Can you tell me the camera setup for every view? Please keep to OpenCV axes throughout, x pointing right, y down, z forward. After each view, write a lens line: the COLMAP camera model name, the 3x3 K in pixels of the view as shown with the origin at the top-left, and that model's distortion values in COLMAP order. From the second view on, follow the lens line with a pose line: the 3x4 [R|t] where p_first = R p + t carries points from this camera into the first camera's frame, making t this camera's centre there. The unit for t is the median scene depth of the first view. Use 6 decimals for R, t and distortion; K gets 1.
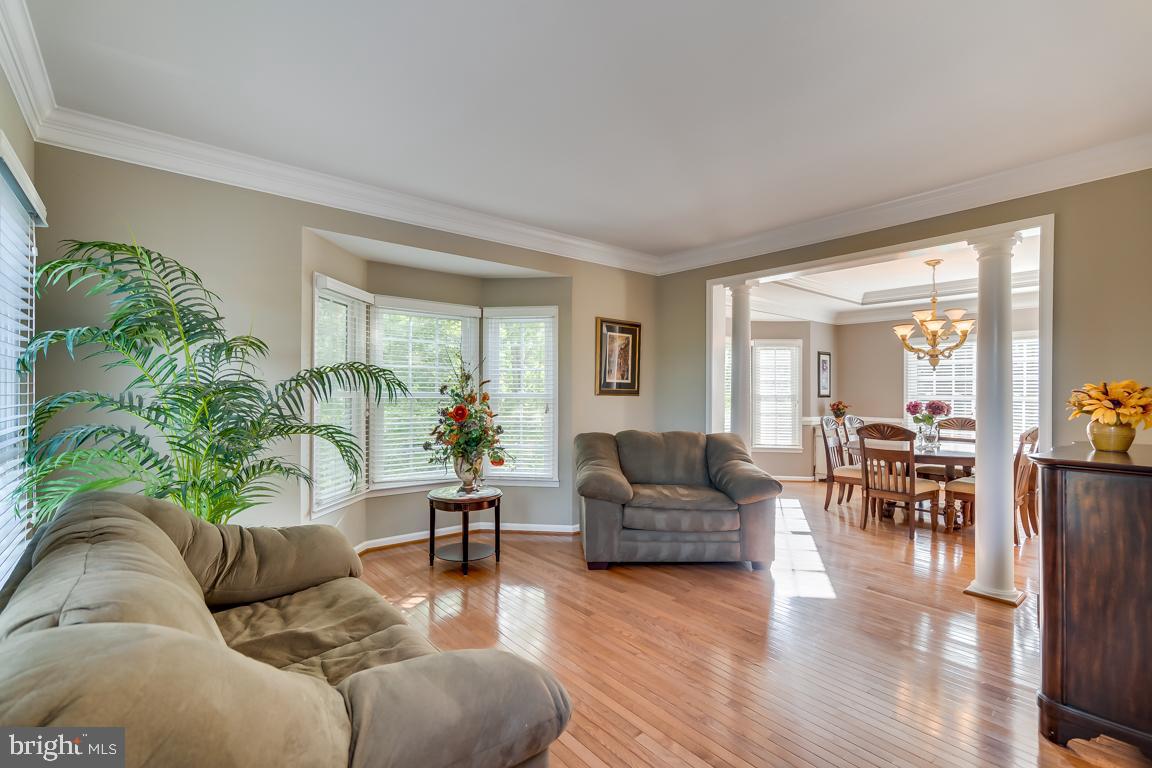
lens RADIAL K [[542.4, 0, 574.3], [0, 542.4, 387.2], [0, 0, 1]] dist [0.012249, 0.003604]
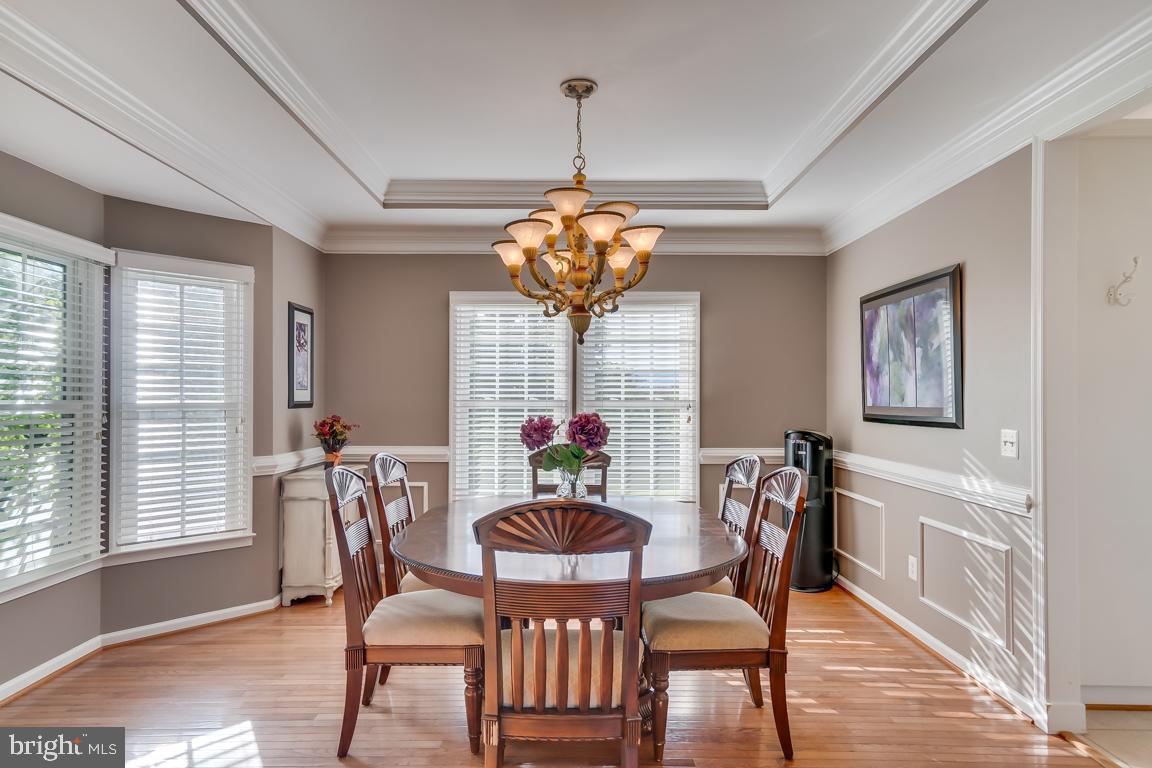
lens RADIAL K [[702.3, 0, 574.2], [0, 702.3, 385.6], [0, 0, 1]] dist [0.000371, 0.000063]
pose [[0.657951, 0.008604, 0.753012, 0.179339], [-0.002460, 0.999954, -0.009276, 0.005714], [-0.753057, 0.004251, 0.657942, 0.468775]]
